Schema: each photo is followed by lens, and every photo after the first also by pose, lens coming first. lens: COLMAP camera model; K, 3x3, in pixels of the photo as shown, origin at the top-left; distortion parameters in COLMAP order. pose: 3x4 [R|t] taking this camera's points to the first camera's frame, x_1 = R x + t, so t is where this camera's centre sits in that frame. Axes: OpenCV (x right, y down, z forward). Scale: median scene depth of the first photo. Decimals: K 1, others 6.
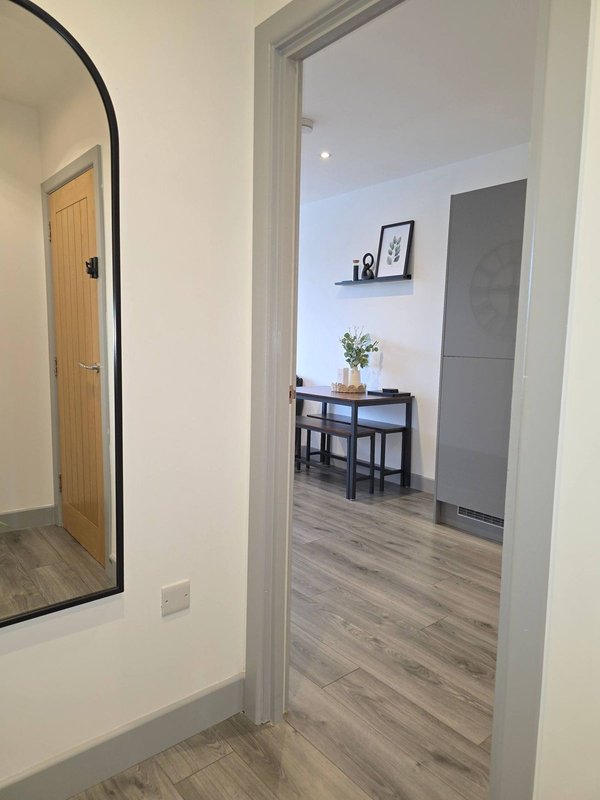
lens RADIAL K [[536.4, 0, 303.9], [0, 536.4, 399.5], [0, 0, 1]] dist [0.063365, -0.056992]
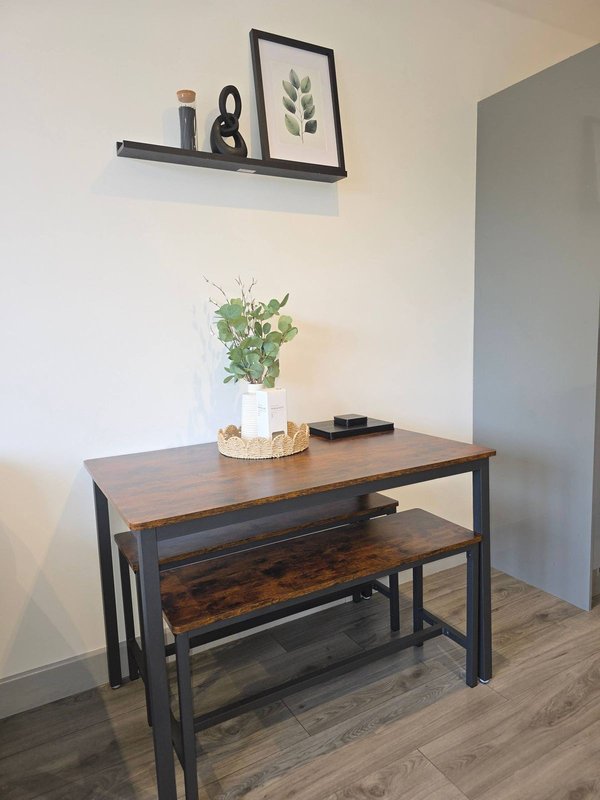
lens RADIAL K [[536.4, 0, 303.9], [0, 536.4, 399.5], [0, 0, 1]] dist [0.063365, -0.056992]
pose [[0.179248, -0.160552, 0.970615, -0.294011], [0.146944, 0.979896, 0.134950, -0.102518], [-0.972768, 0.118437, 0.199237, 0.938738]]
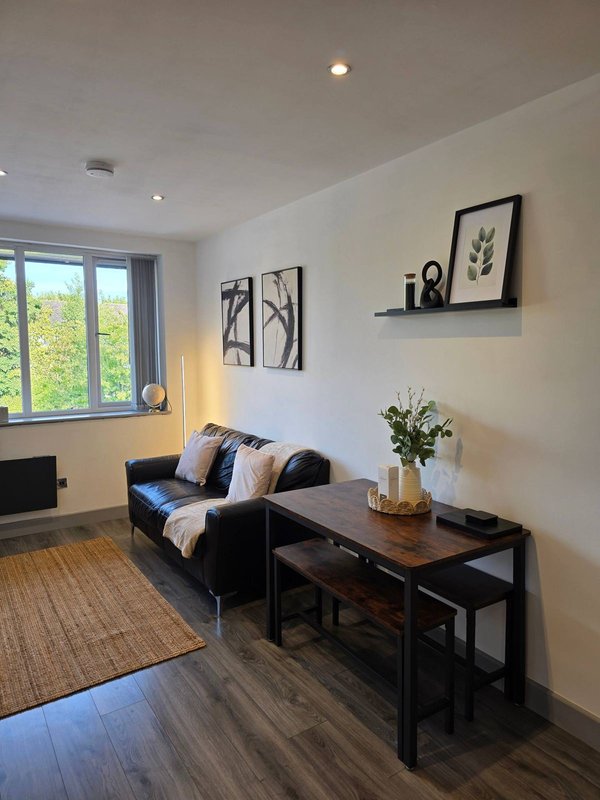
lens RADIAL K [[536.3, 0, 308.5], [0, 536.3, 394.7], [0, 0, 1]] dist [0.069636, -0.062036]
pose [[0.994052, -0.015637, -0.107779, 0.052593], [0.013097, 0.999620, -0.024240, -0.125825], [0.108117, 0.022684, 0.993879, 0.450870]]
